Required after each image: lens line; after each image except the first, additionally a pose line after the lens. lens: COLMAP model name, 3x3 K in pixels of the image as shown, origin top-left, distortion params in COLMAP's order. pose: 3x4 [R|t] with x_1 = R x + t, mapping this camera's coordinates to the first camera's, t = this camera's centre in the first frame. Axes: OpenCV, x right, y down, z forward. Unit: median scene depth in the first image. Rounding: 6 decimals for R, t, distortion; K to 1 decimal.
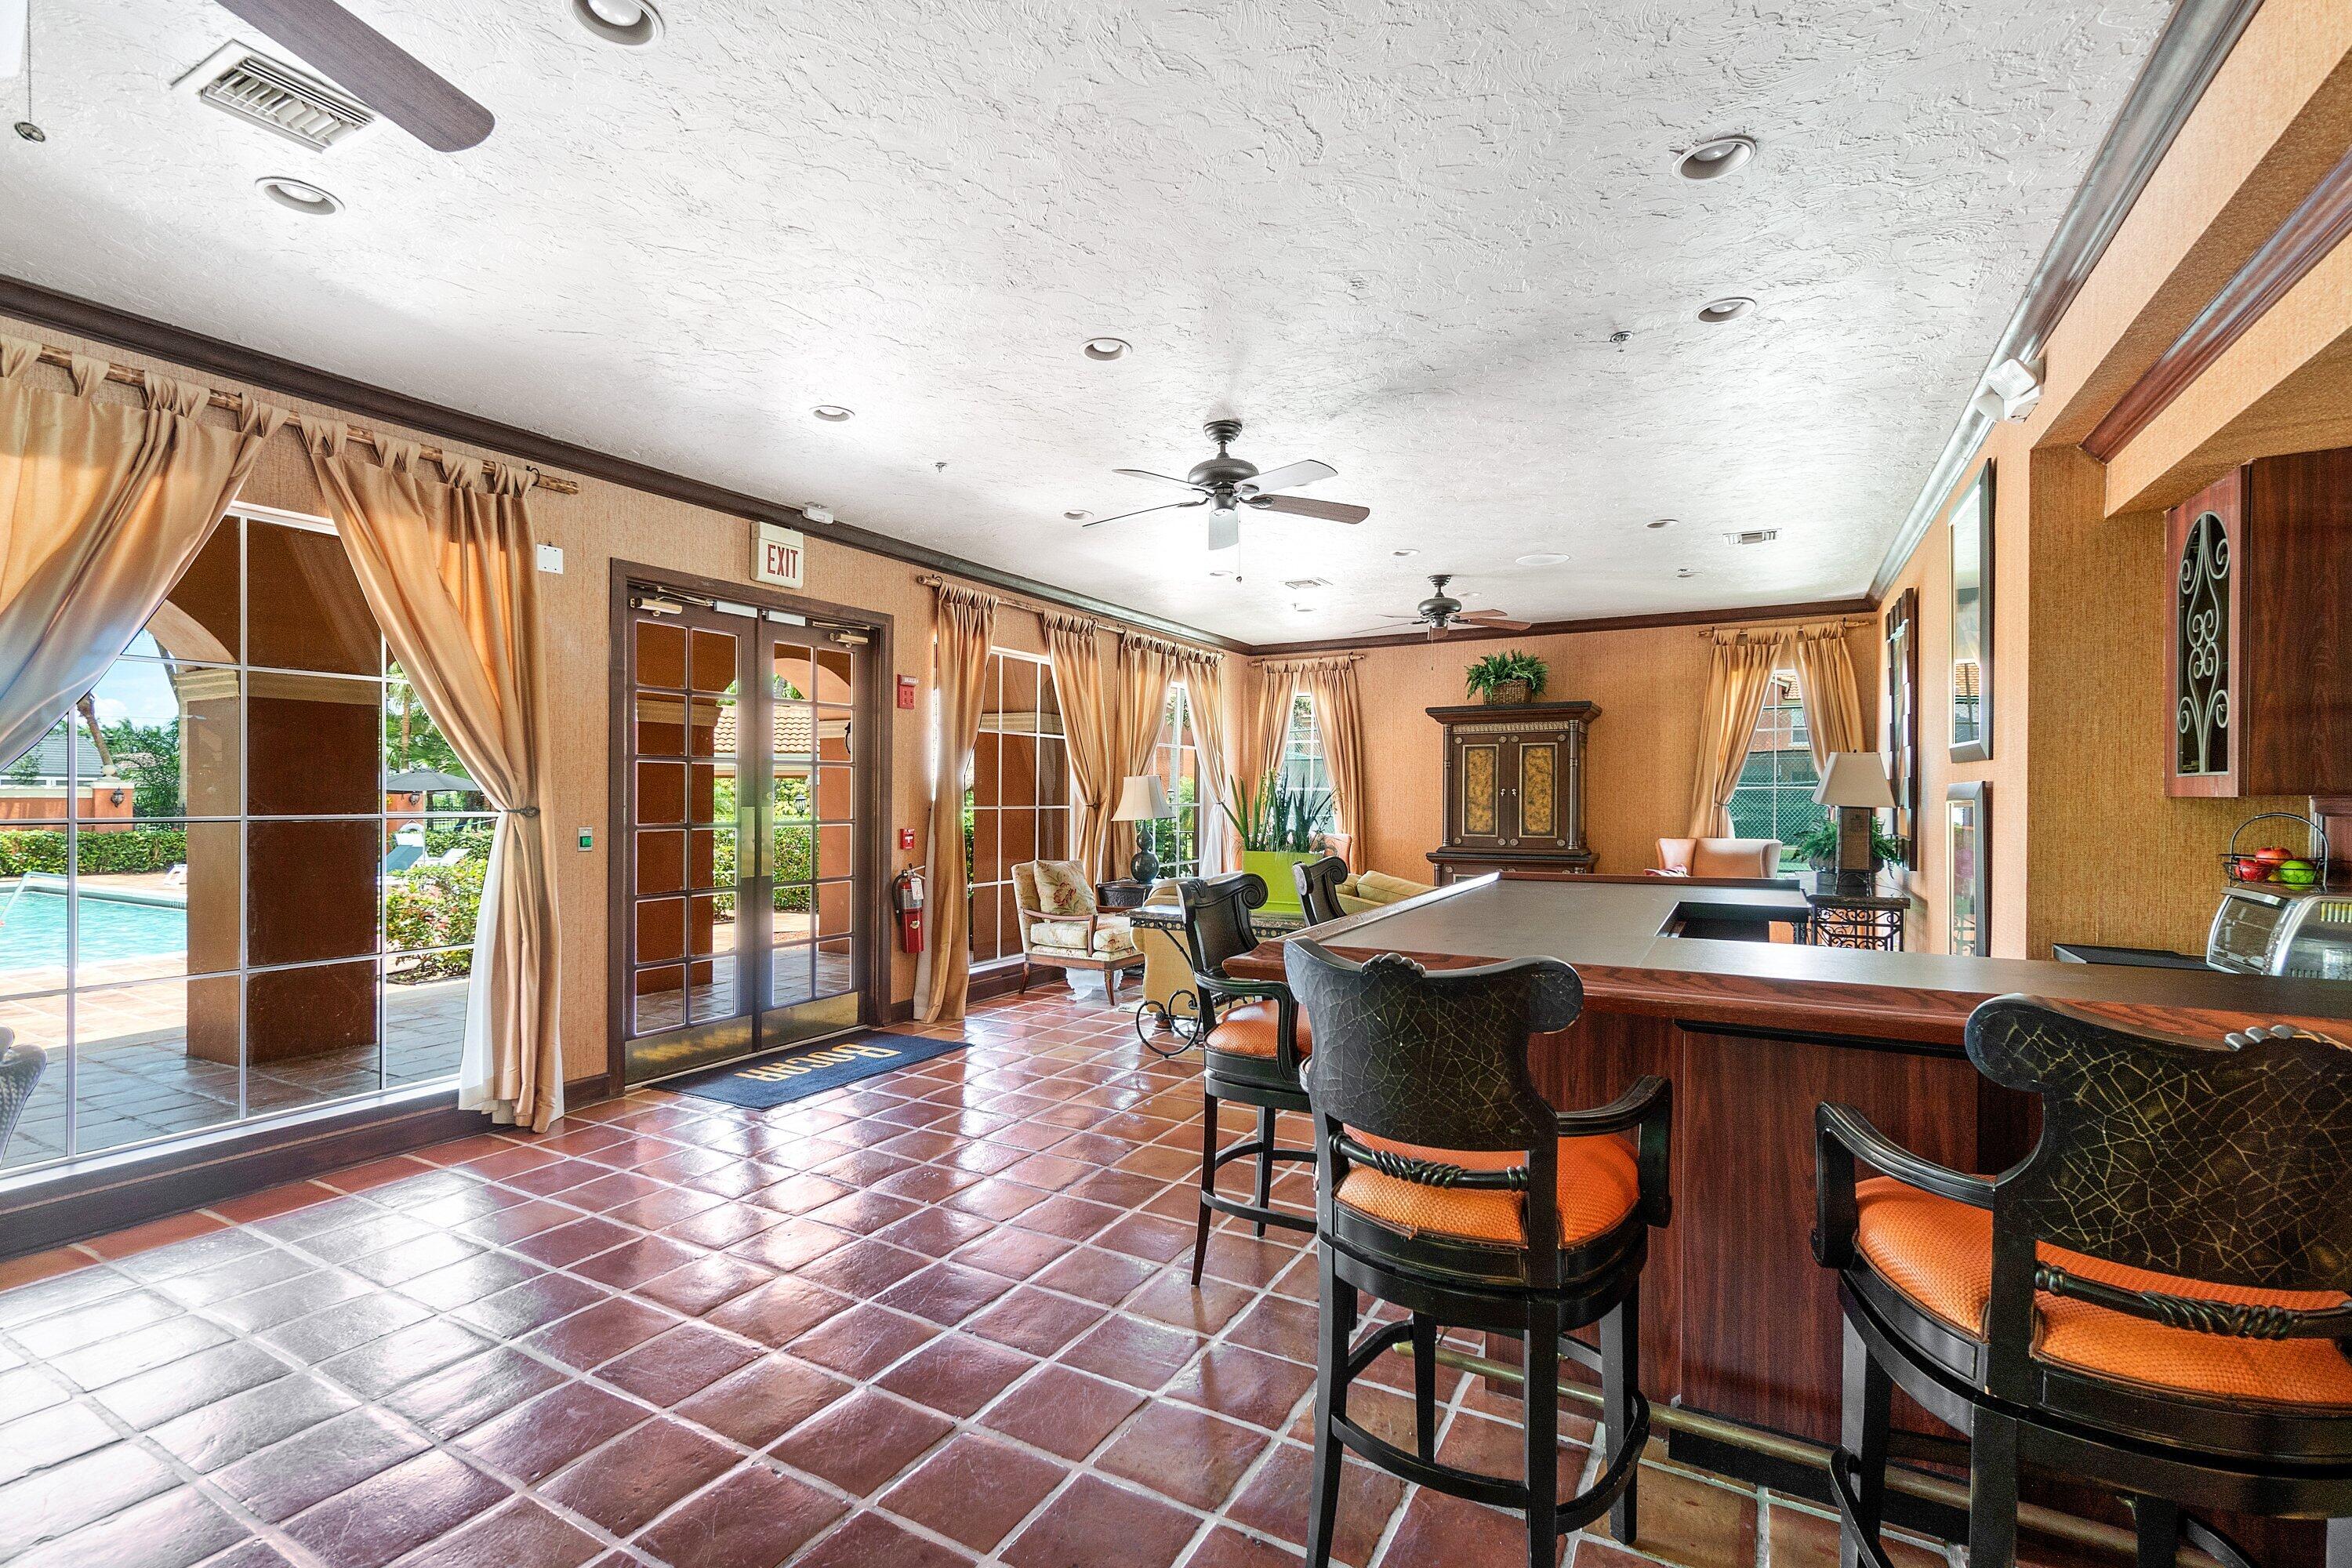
lens RADIAL K [[1018.3, 0, 1189.6], [0, 1018.3, 789.8], [0, 0, 1]] dist [-0.004247, 0.000706]
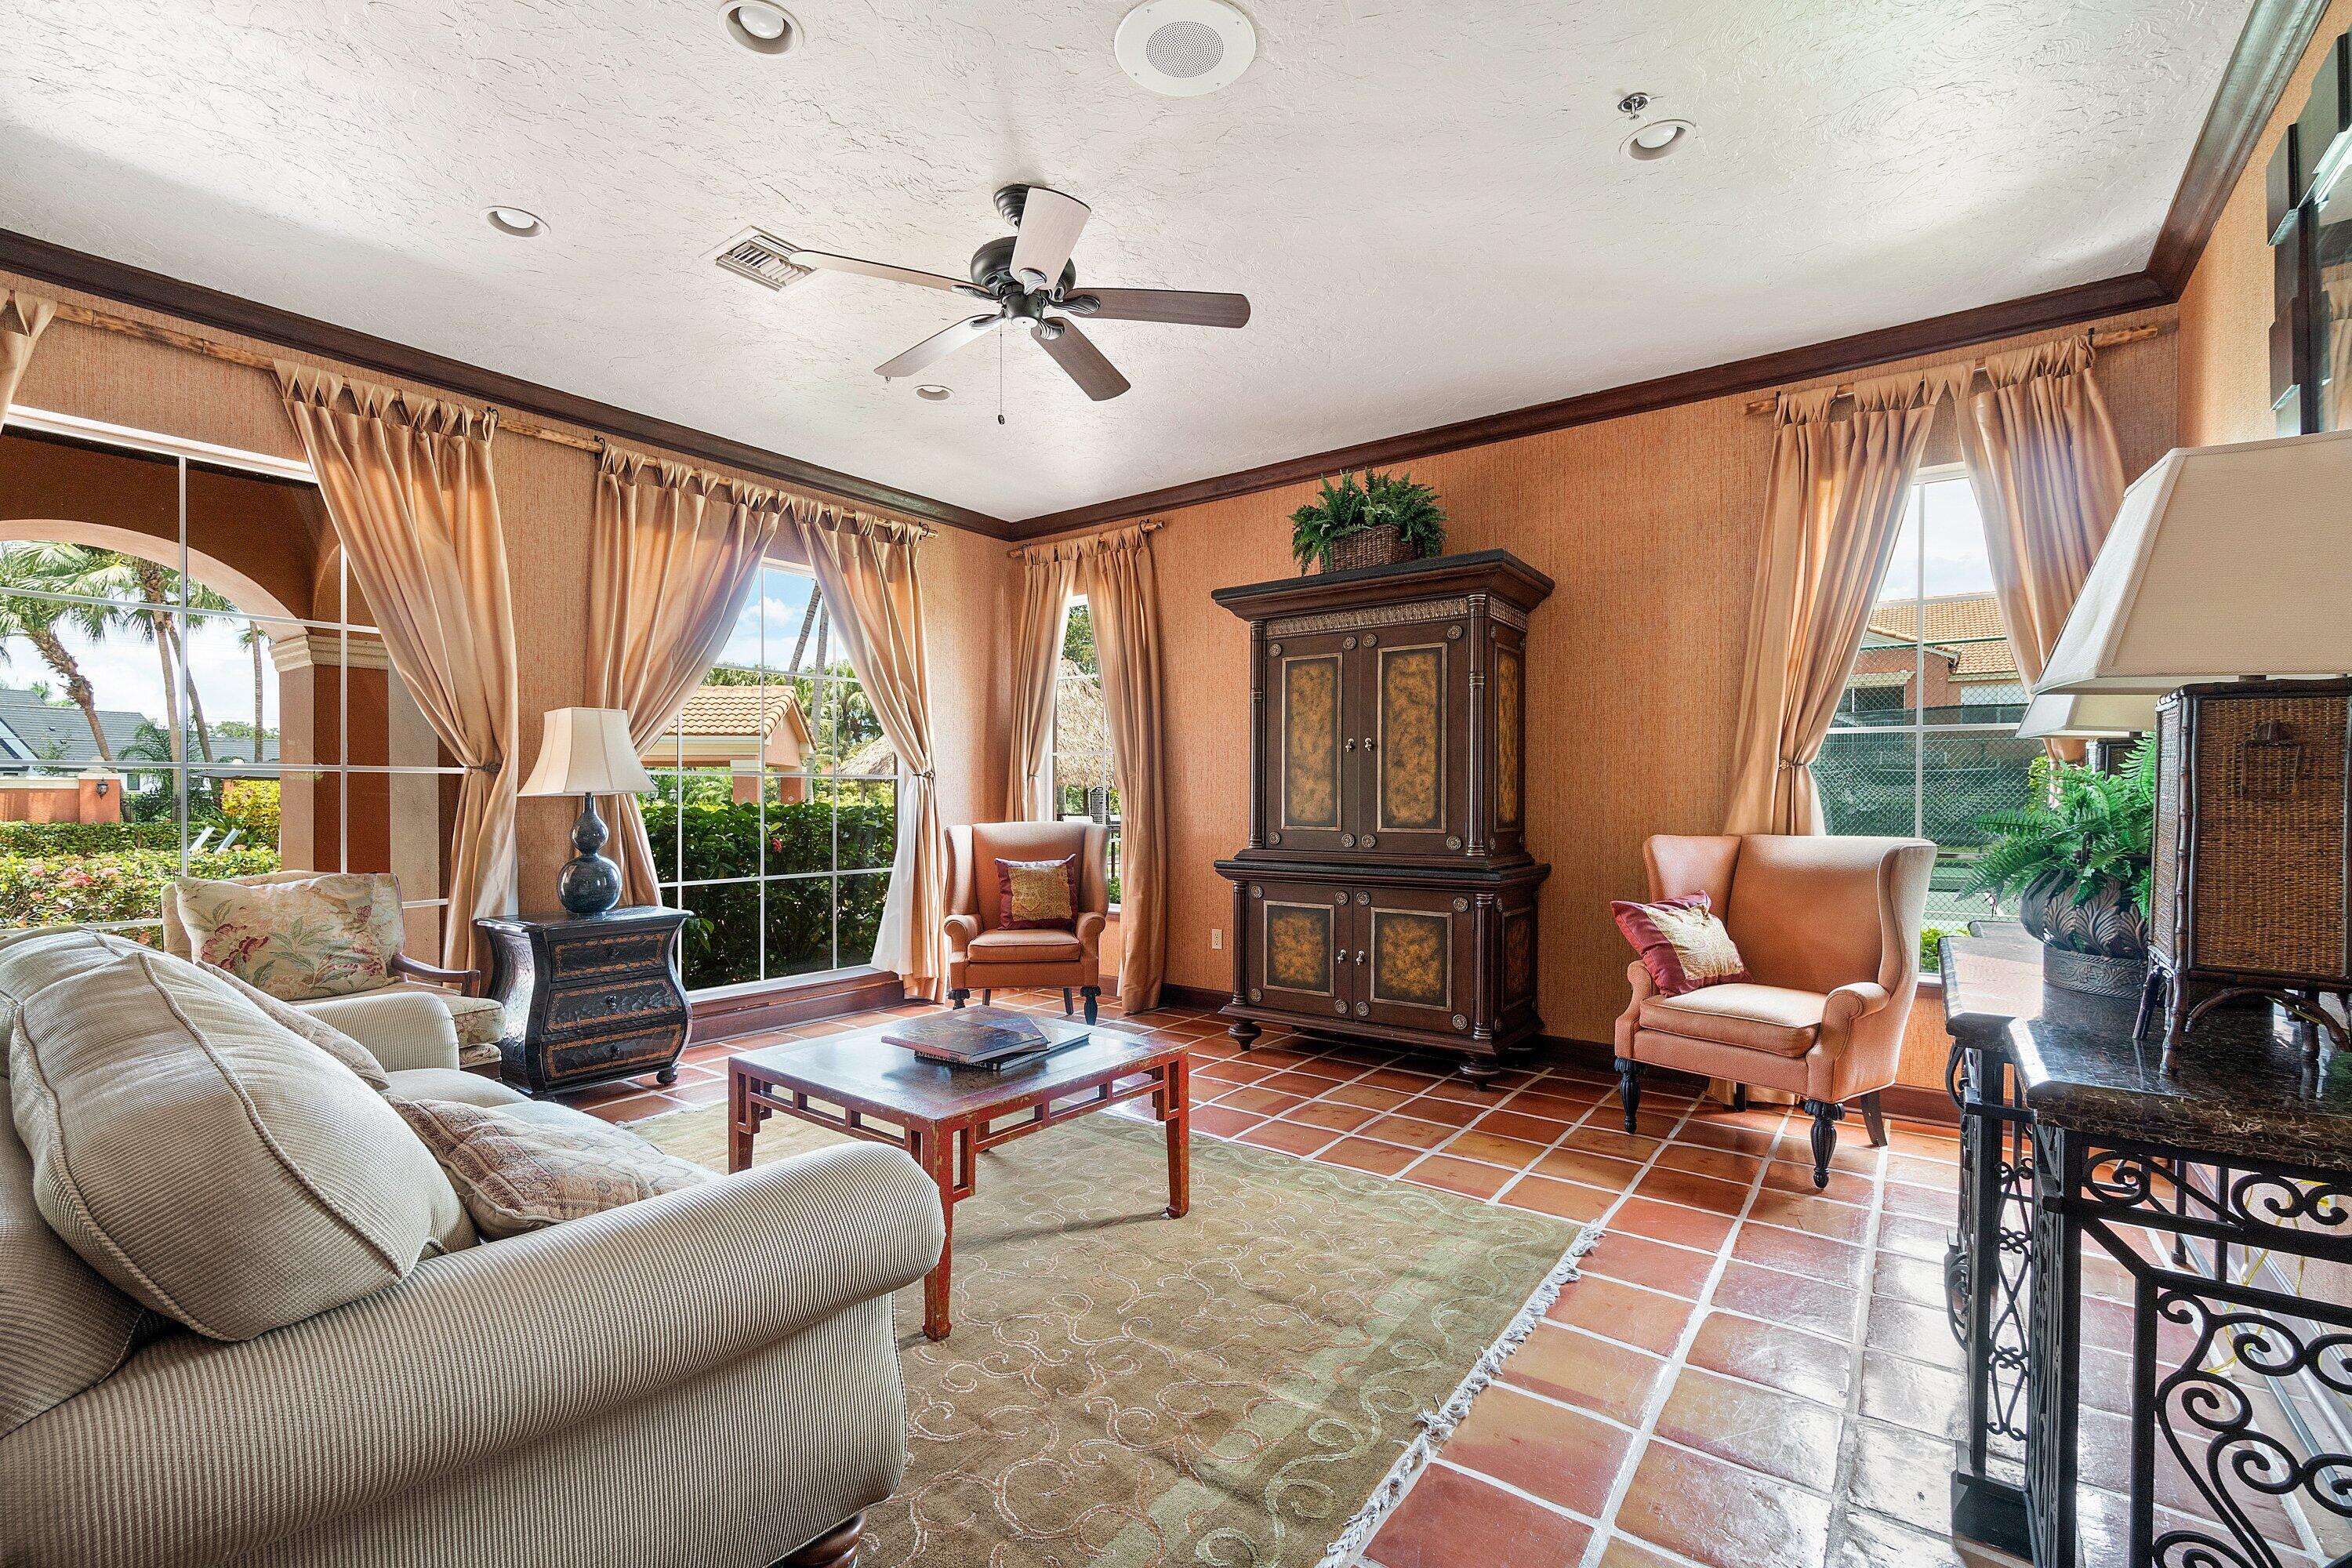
lens RADIAL K [[1018.3, 0, 1161.8], [0, 1018.3, 797.3], [0, 0, 1]] dist [-0.004247, 0.000706]
pose [[0.991748, -0.000273, -0.128203, 0.284096], [0.001541, 0.999951, 0.009794, 0.024280], [0.128194, -0.009910, 0.991700, 0.480424]]
